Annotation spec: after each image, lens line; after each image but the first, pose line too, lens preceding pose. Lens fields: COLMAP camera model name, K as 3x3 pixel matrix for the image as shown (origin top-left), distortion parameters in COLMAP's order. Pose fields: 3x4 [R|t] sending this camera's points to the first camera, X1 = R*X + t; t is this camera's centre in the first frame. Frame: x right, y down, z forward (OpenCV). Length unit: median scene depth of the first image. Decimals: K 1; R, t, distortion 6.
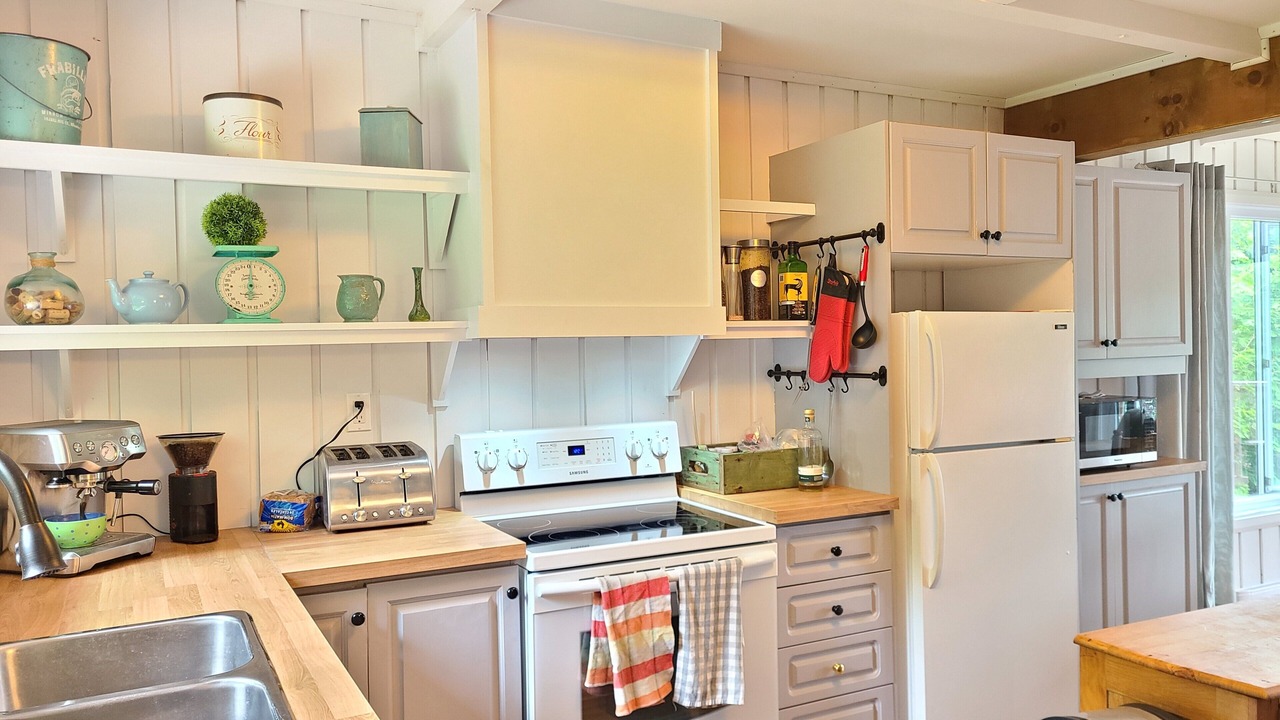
lens RADIAL K [[969.5, 0, 639.6], [0, 969.5, 370.0], [0, 0, 1]] dist [0.068473, -0.043474]
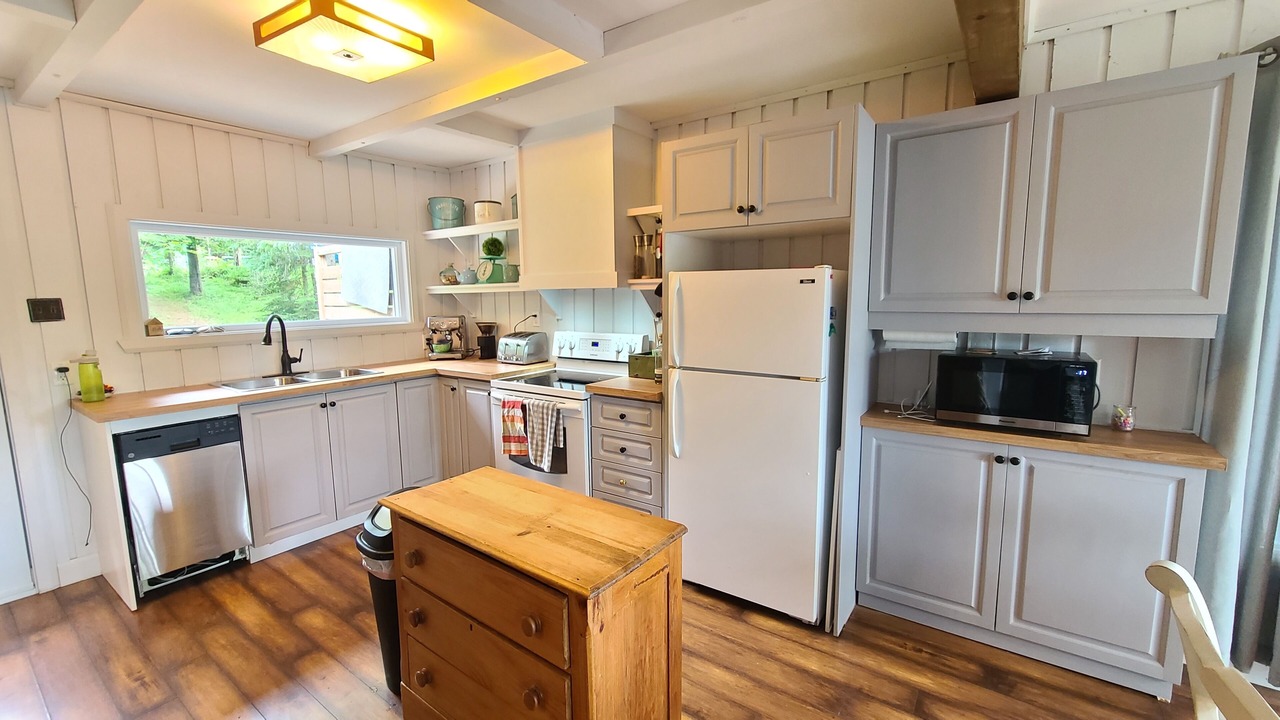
lens RADIAL K [[527.7, 0, 646.3], [0, 527.7, 362.5], [0, 0, 1]] dist [-0.001234, 0.000811]
pose [[0.452844, 0.129664, -0.882111, 1.036163], [-0.020013, 0.990597, 0.135337, -0.034131], [0.891365, -0.043633, 0.451181, 0.631559]]
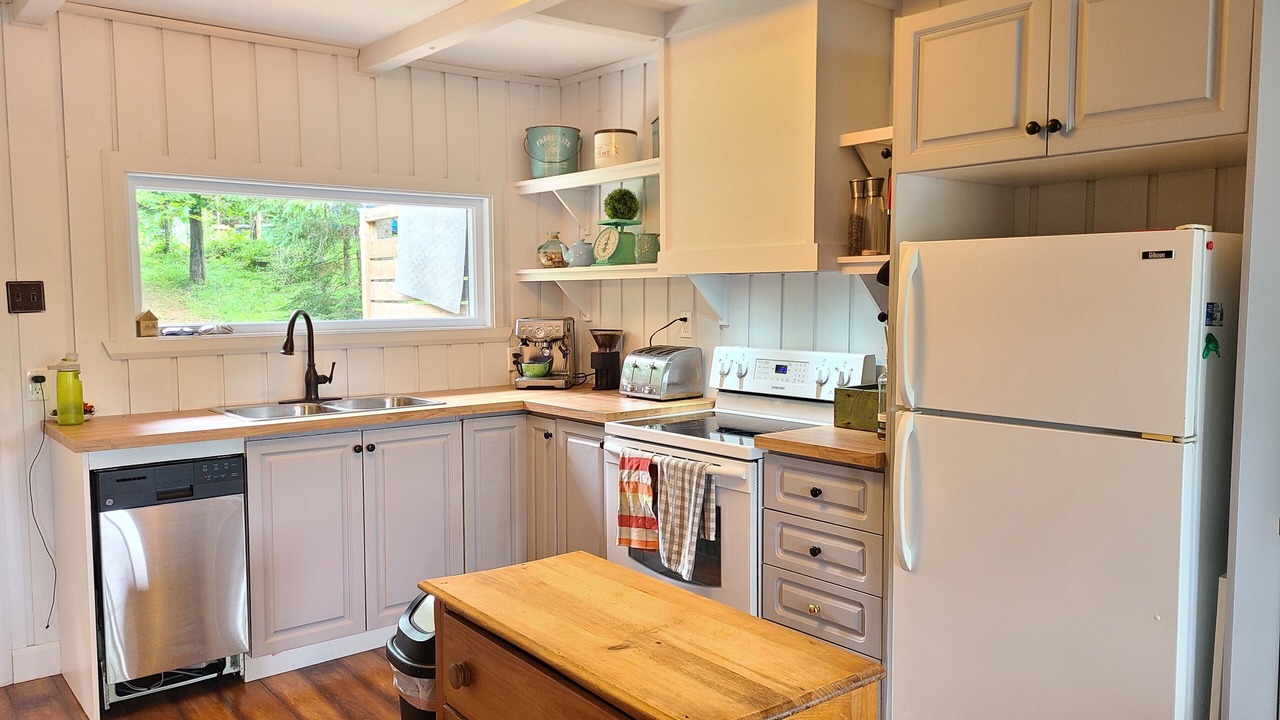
lens RADIAL K [[969.5, 0, 644.7], [0, 969.5, 369.8], [0, 0, 1]] dist [0.068473, -0.043474]
pose [[0.193248, 0.098737, -0.976169, 1.127427], [-0.024205, 0.995100, 0.095861, -0.027374], [0.980851, 0.005103, 0.194691, 0.646926]]
